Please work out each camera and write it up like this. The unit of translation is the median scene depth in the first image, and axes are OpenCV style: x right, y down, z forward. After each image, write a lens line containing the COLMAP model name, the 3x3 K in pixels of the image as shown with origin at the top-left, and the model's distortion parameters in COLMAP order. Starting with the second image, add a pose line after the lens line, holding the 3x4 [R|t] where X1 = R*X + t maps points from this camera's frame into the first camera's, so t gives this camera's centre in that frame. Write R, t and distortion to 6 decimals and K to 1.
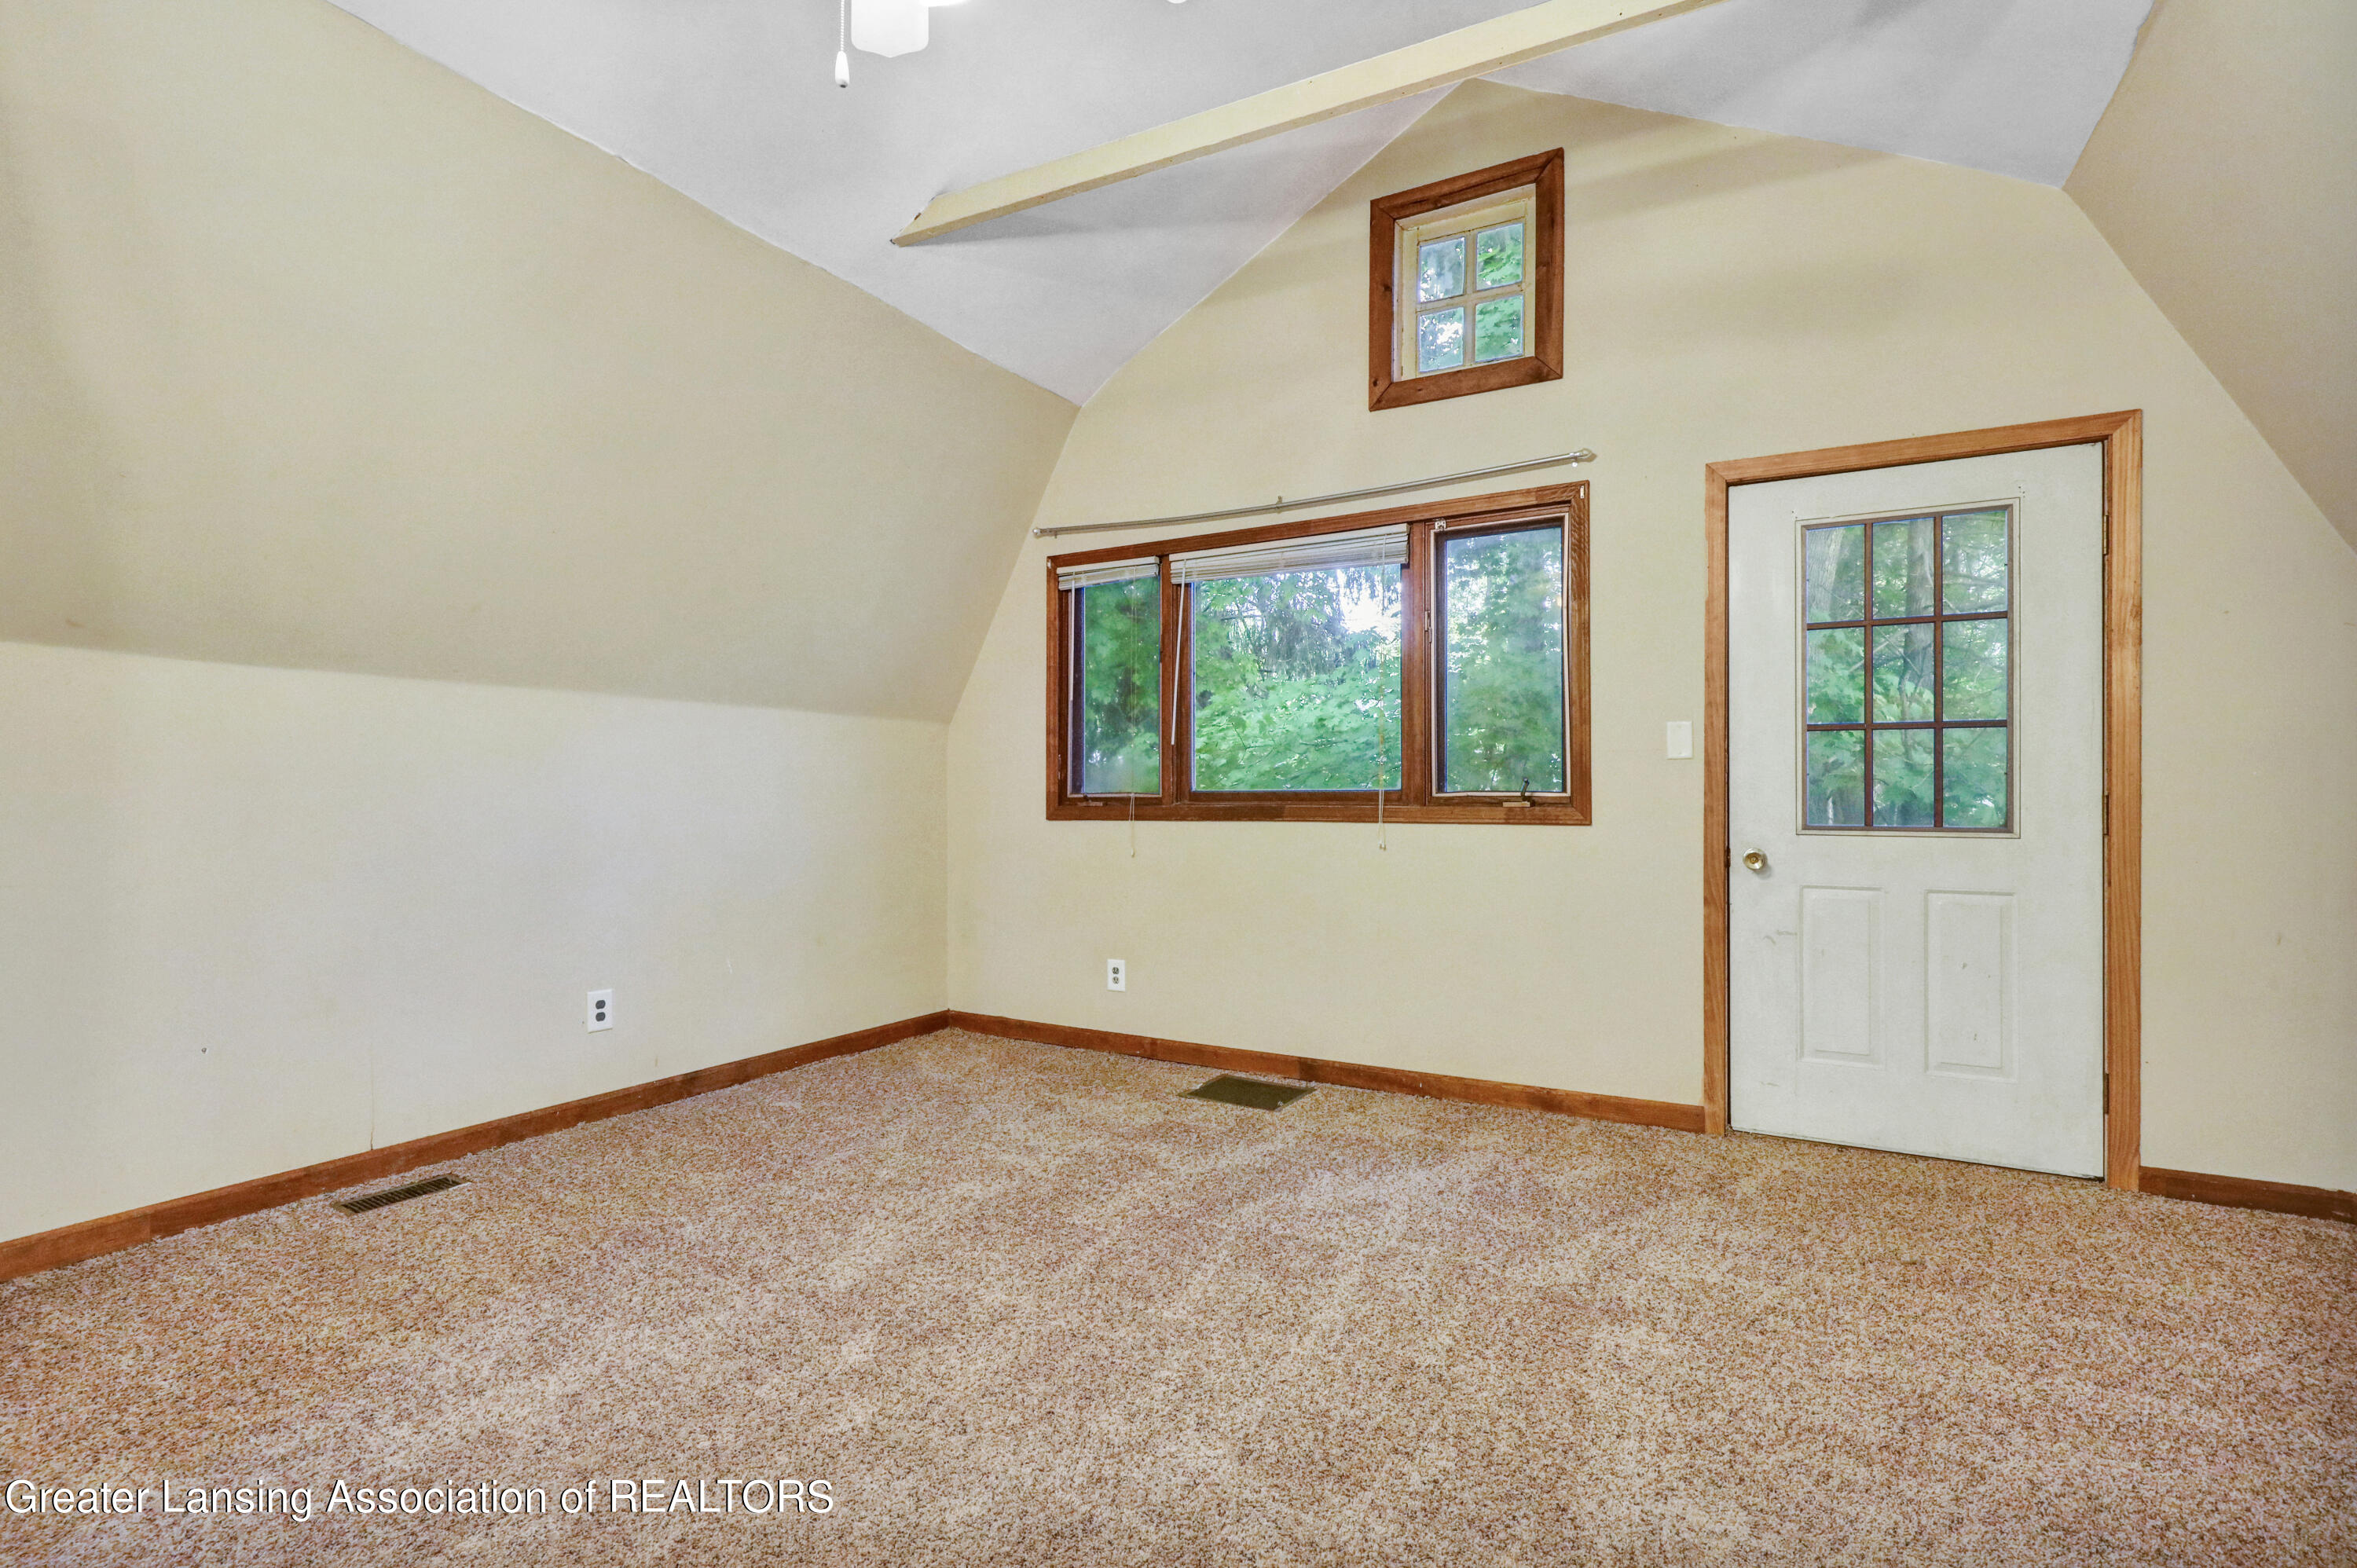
lens RADIAL K [[1108.7, 0, 1185.2], [0, 1108.7, 782.9], [0, 0, 1]] dist [0.005691, -0.000571]
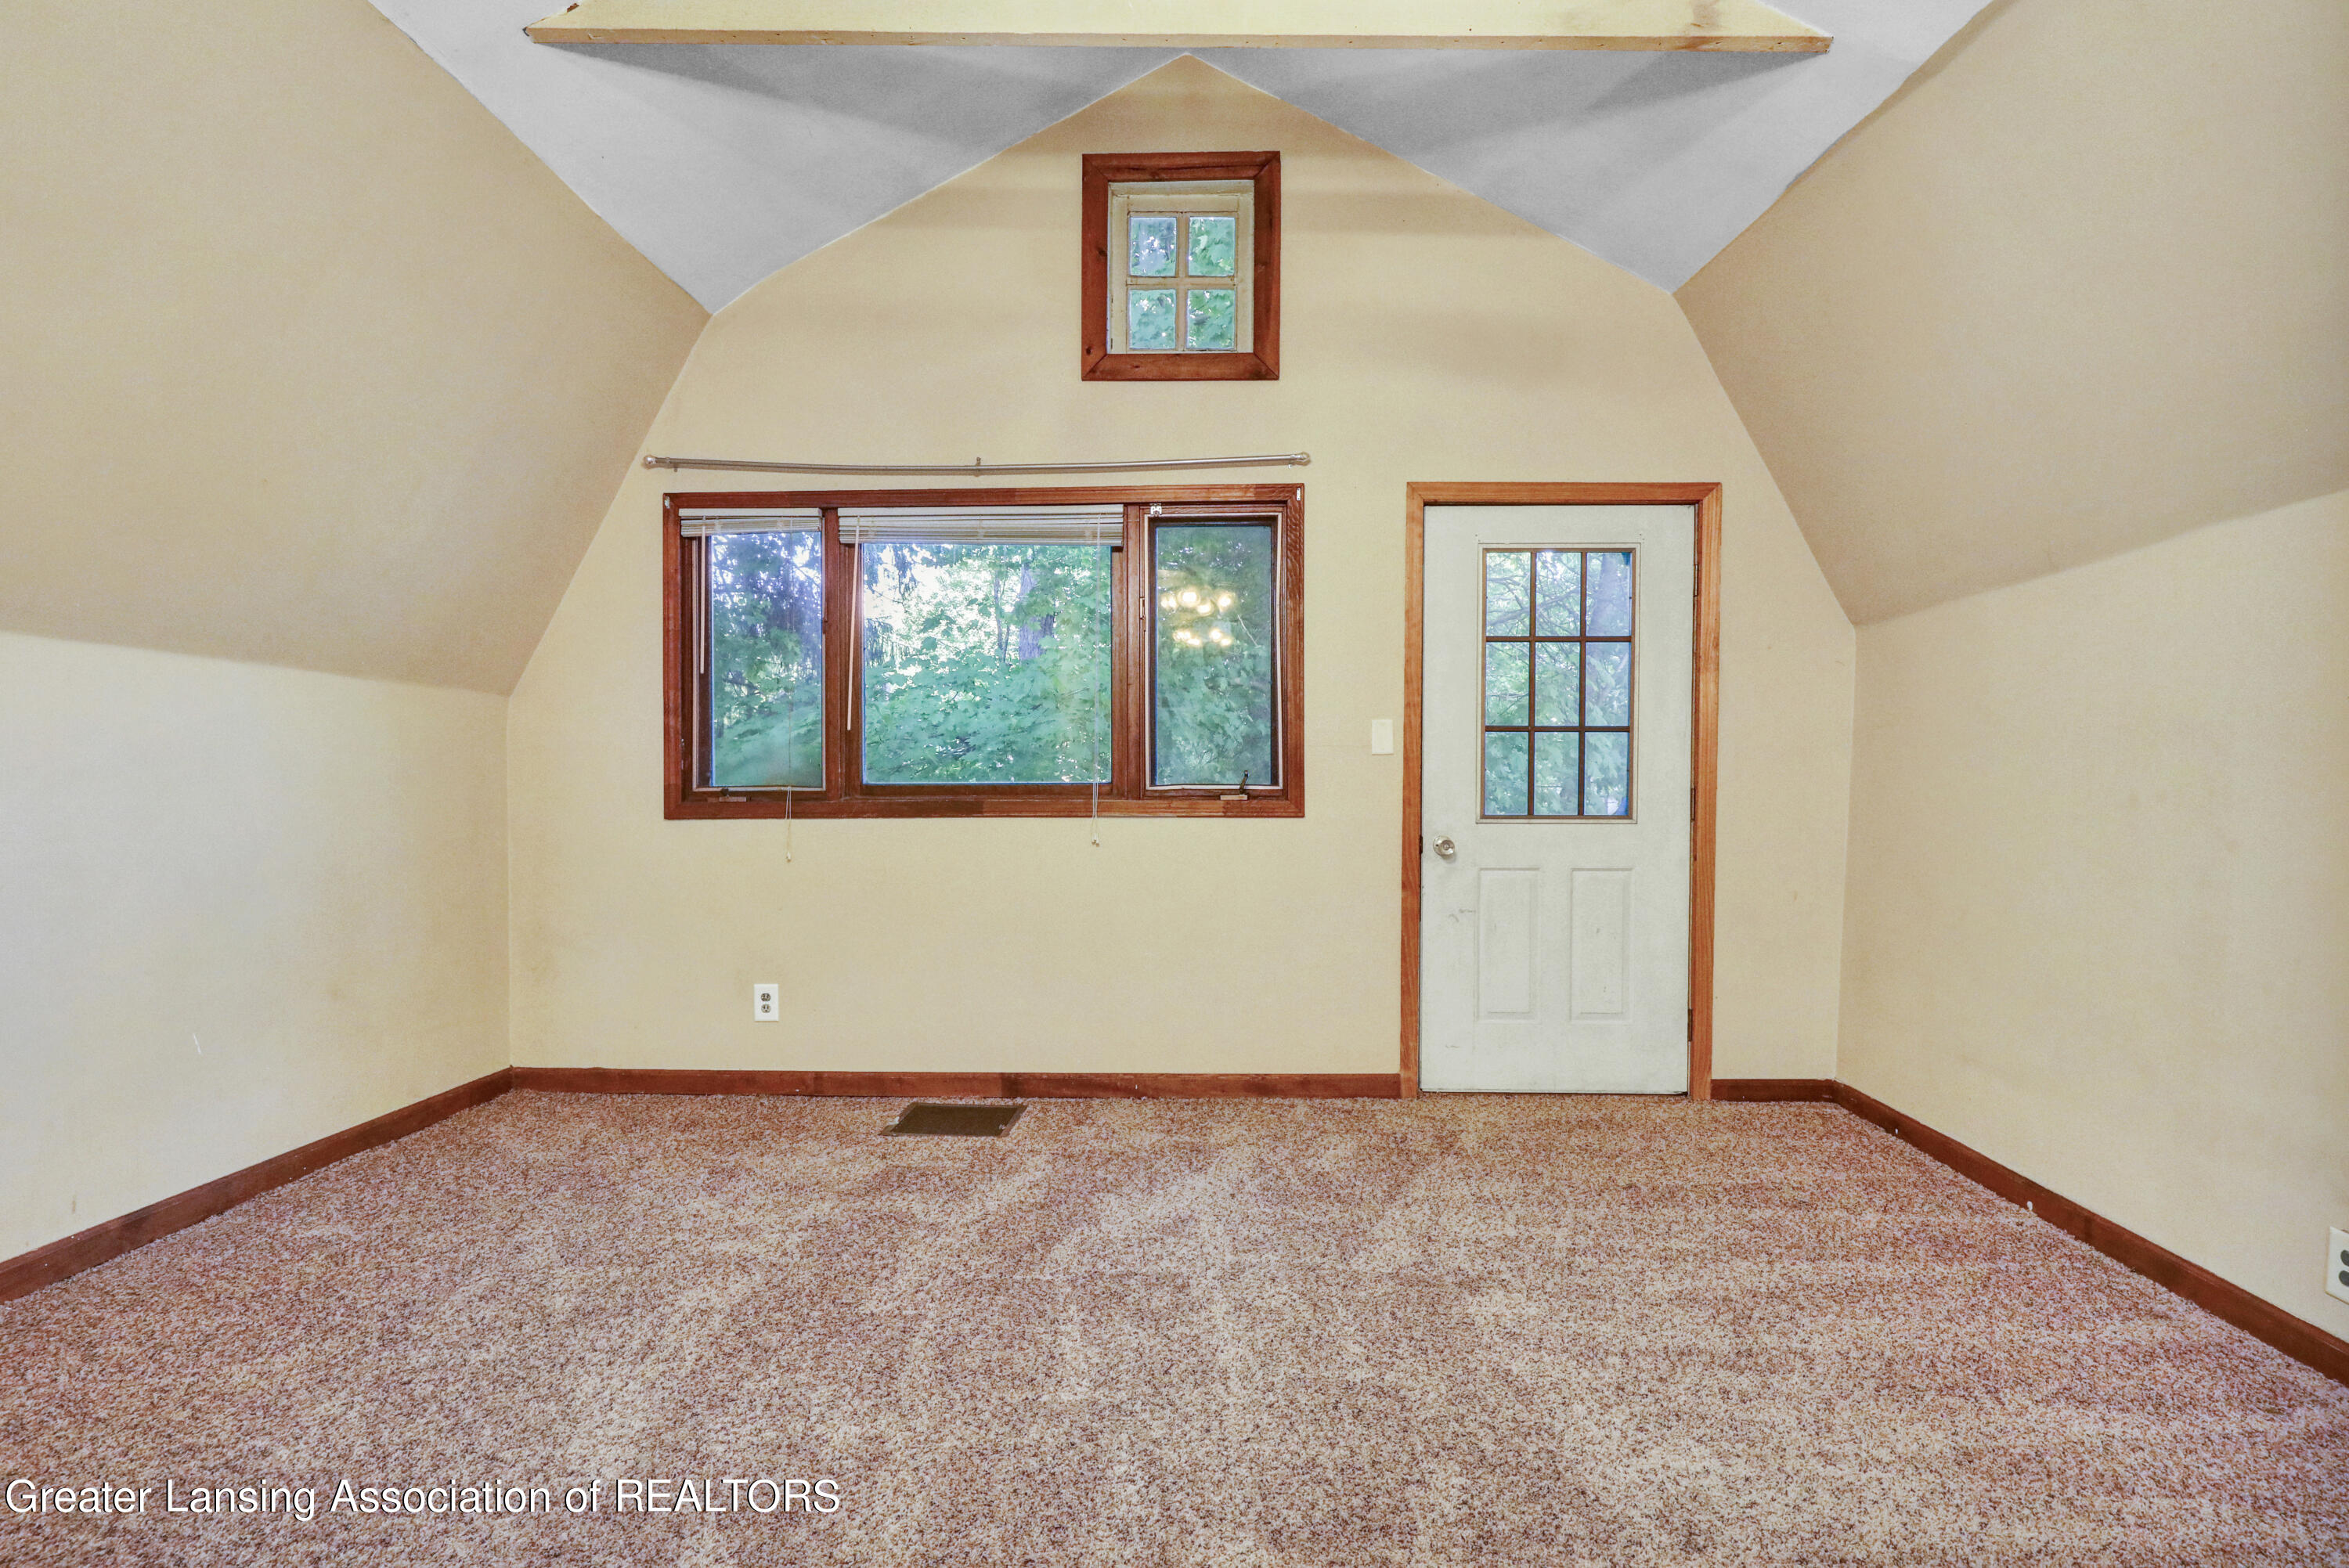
lens RADIAL K [[1104.9, 0, 1177.5], [0, 1104.9, 794.1], [0, 0, 1]] dist [0.005691, -0.000571]
pose [[0.882172, -0.003378, 0.470916, -0.235193], [-0.004570, 0.999866, 0.015734, 0.000700], [-0.470906, -0.016032, 0.882038, 0.149334]]
